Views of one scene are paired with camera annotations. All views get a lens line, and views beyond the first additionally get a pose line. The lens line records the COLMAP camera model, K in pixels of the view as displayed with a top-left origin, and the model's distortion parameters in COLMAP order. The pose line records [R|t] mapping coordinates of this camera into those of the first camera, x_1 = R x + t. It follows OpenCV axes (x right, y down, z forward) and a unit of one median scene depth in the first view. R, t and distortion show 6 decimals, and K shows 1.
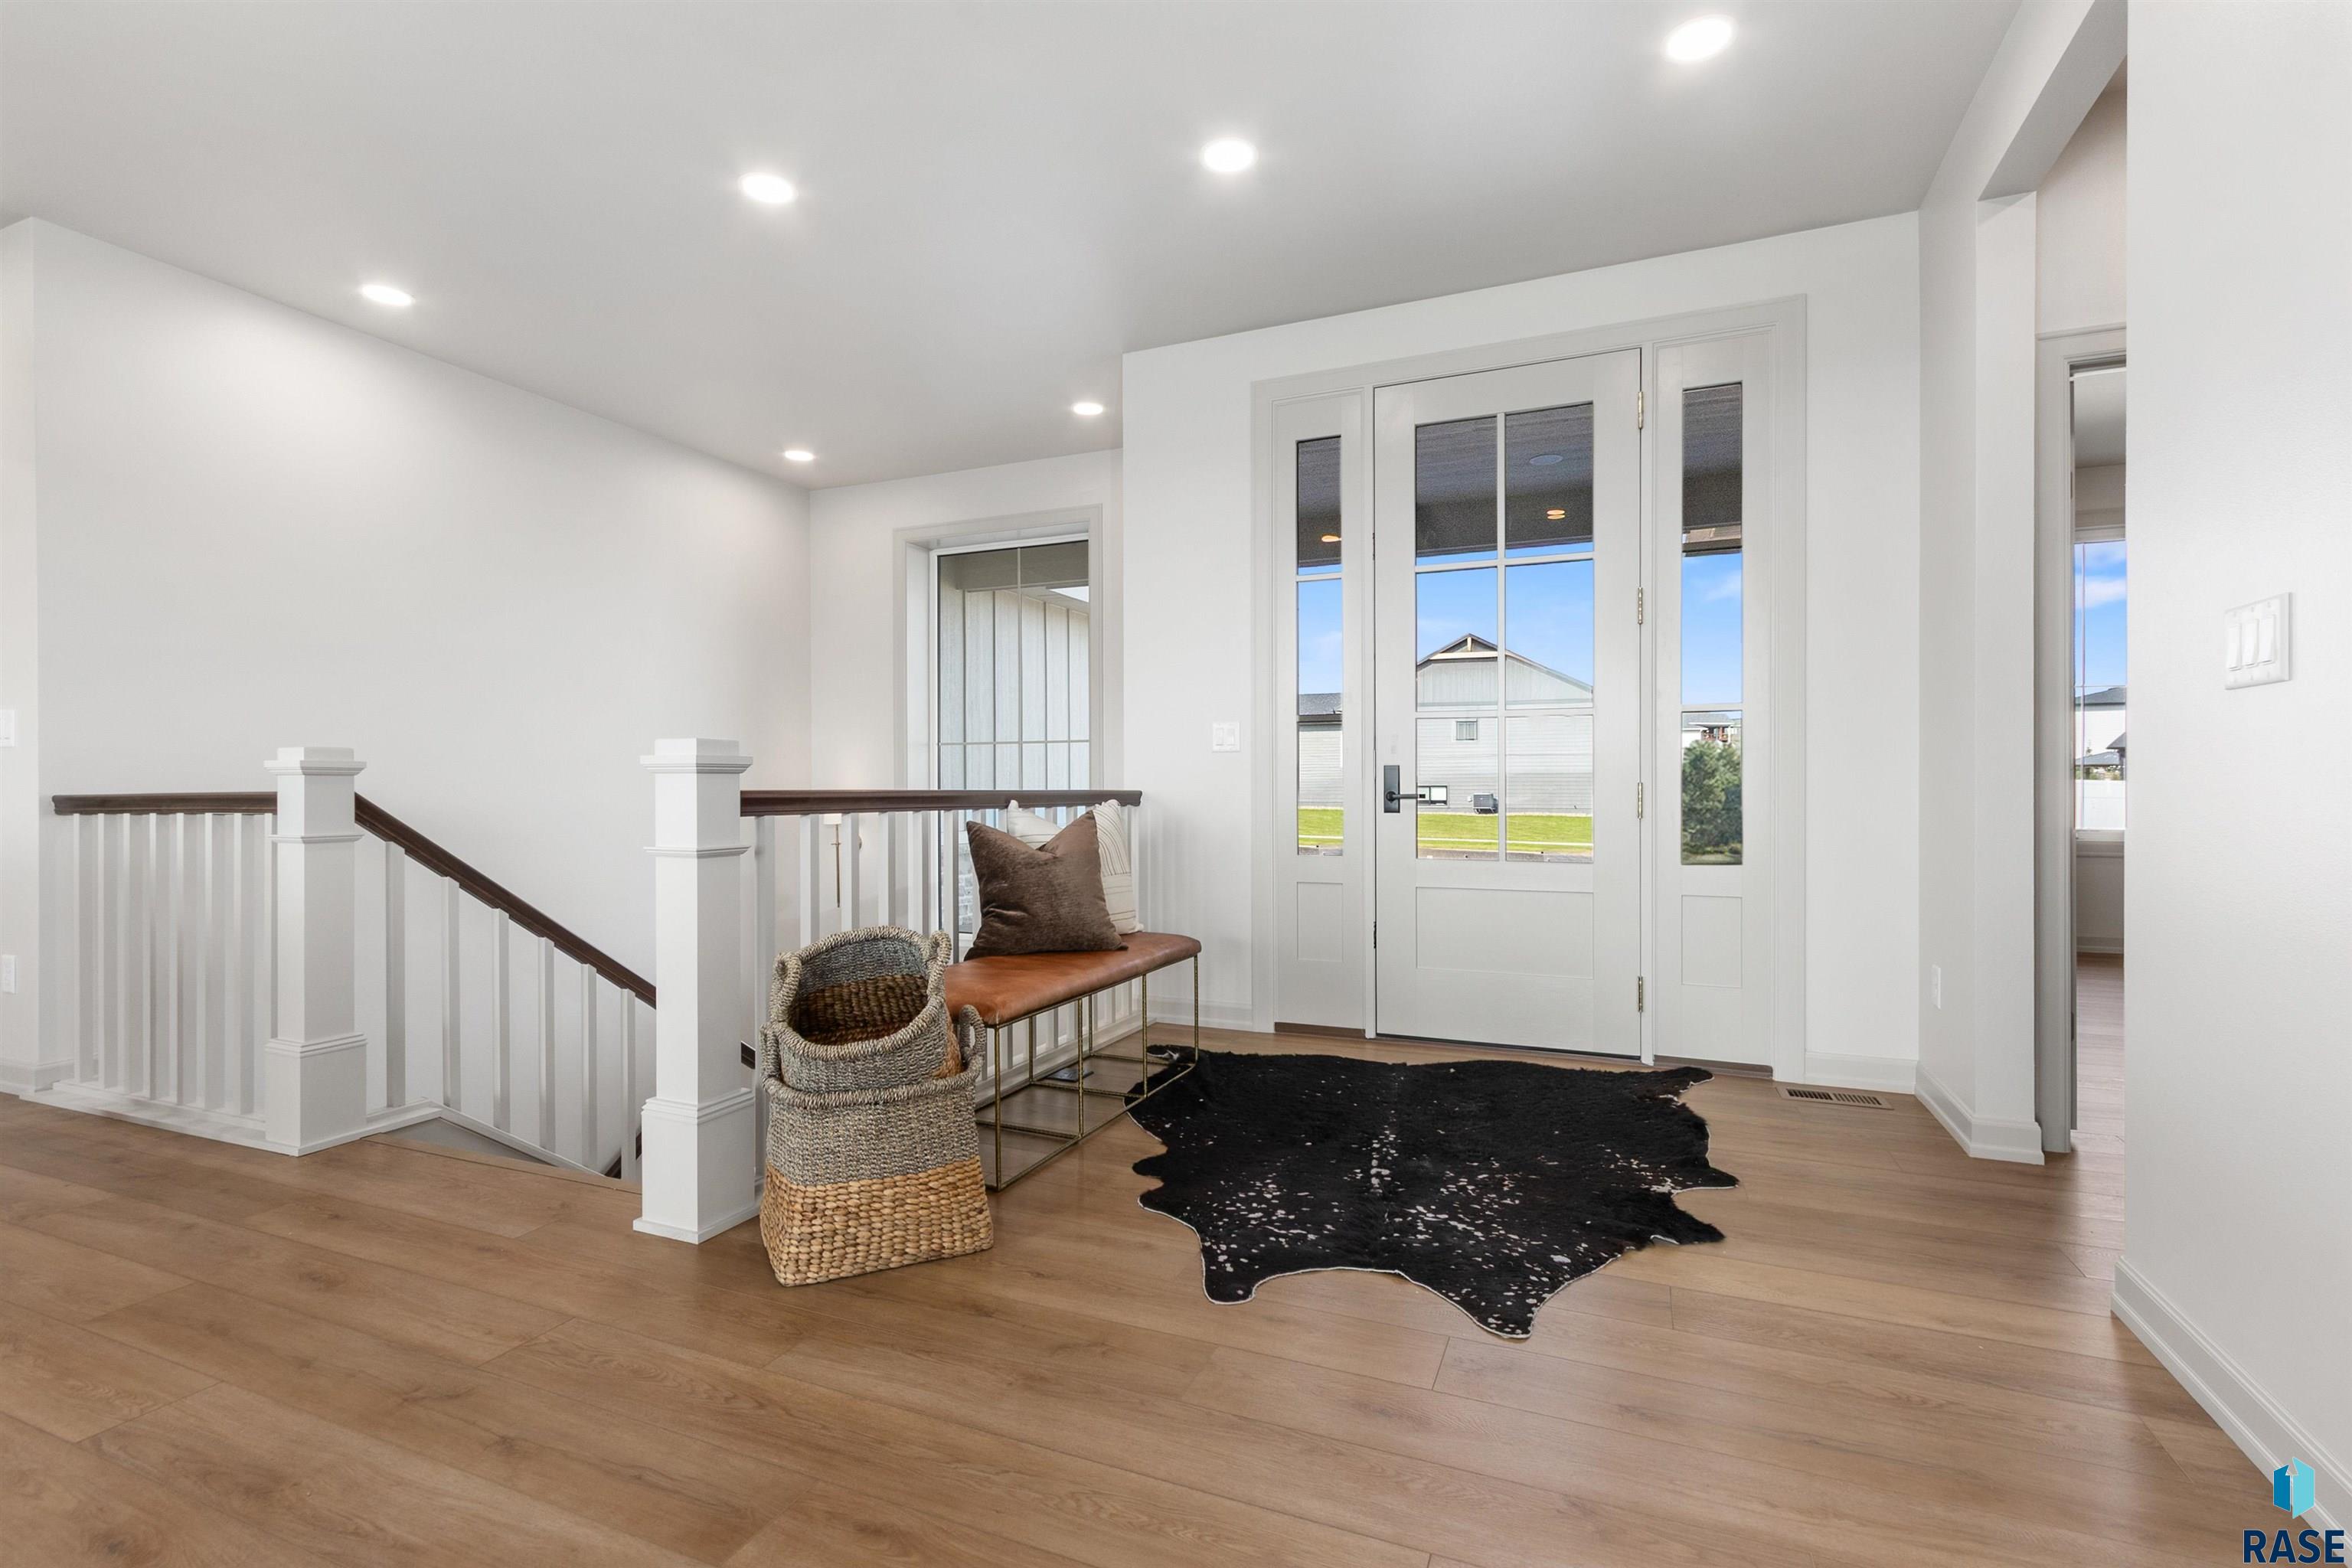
lens RADIAL K [[1072.5, 0, 1179.8], [0, 1072.5, 786.5], [0, 0, 1]] dist [0.001985, -0.000404]
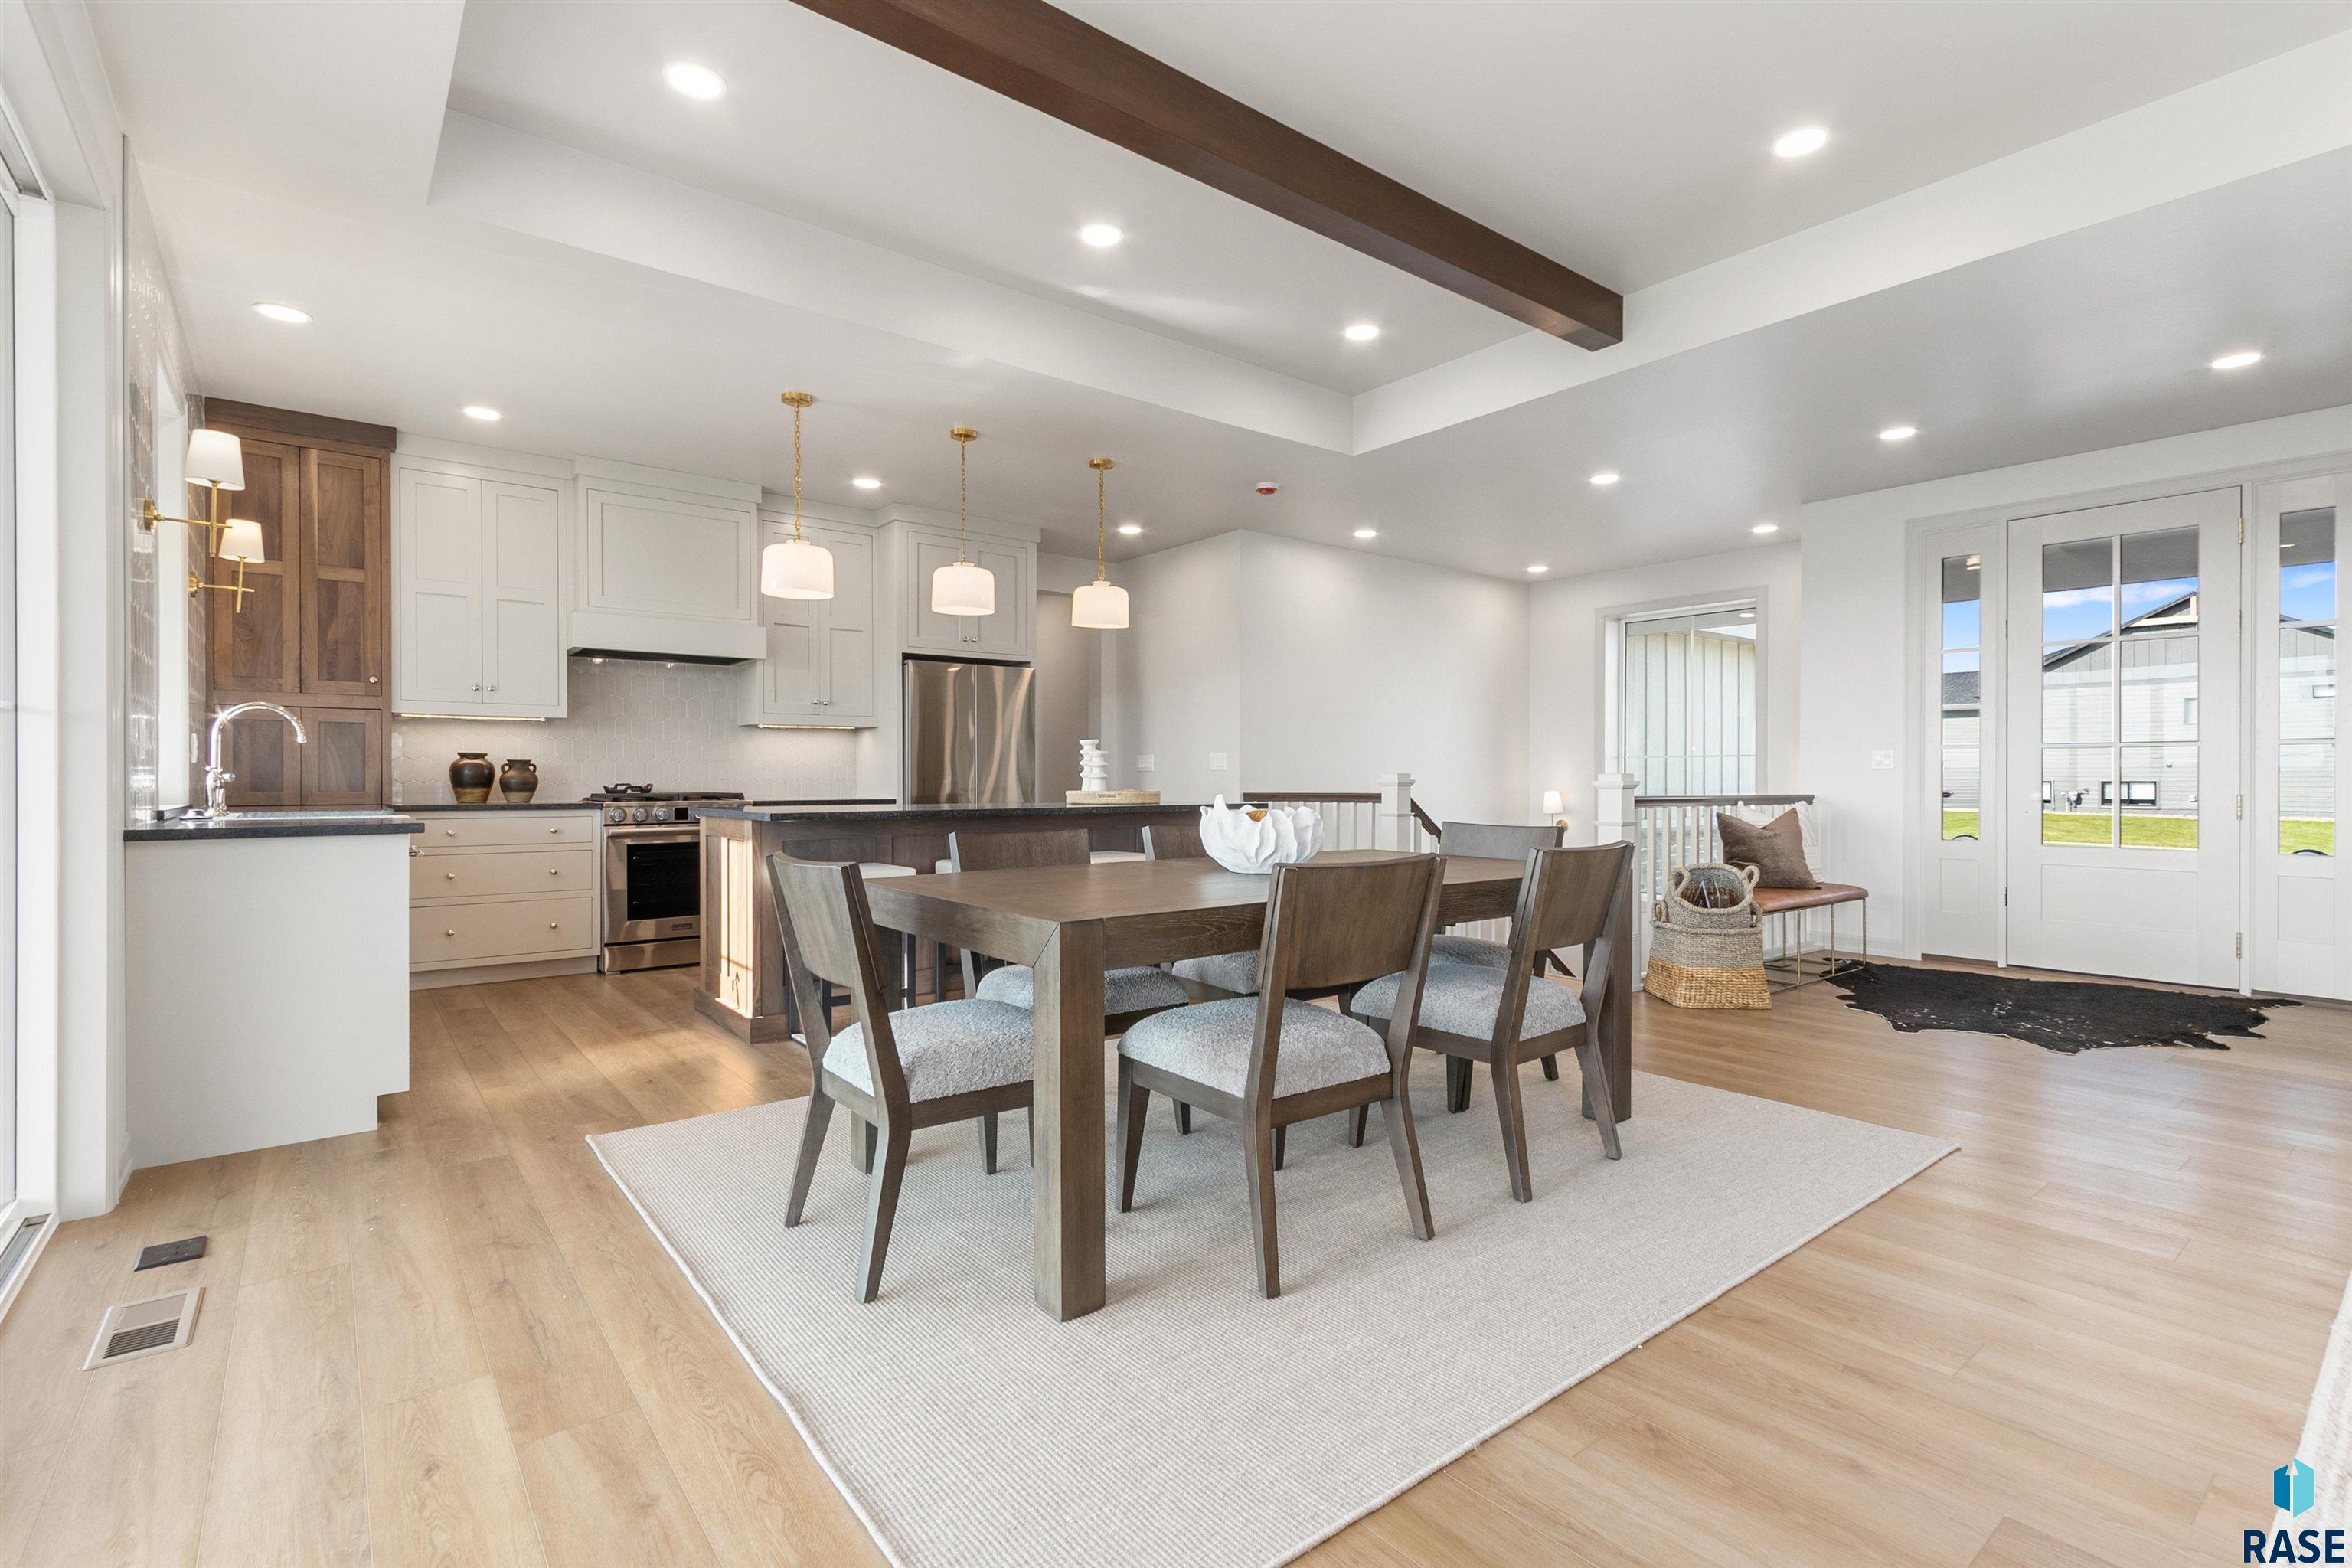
lens RADIAL K [[1072.5, 0, 1181.7], [0, 1072.5, 780.2], [0, 0, 1]] dist [0.001985, -0.000404]
pose [[0.877714, 0.004421, -0.479165, -0.116117], [-0.003600, 0.999990, 0.002631, -0.021337], [0.479171, -0.000584, 0.877721, -0.924728]]
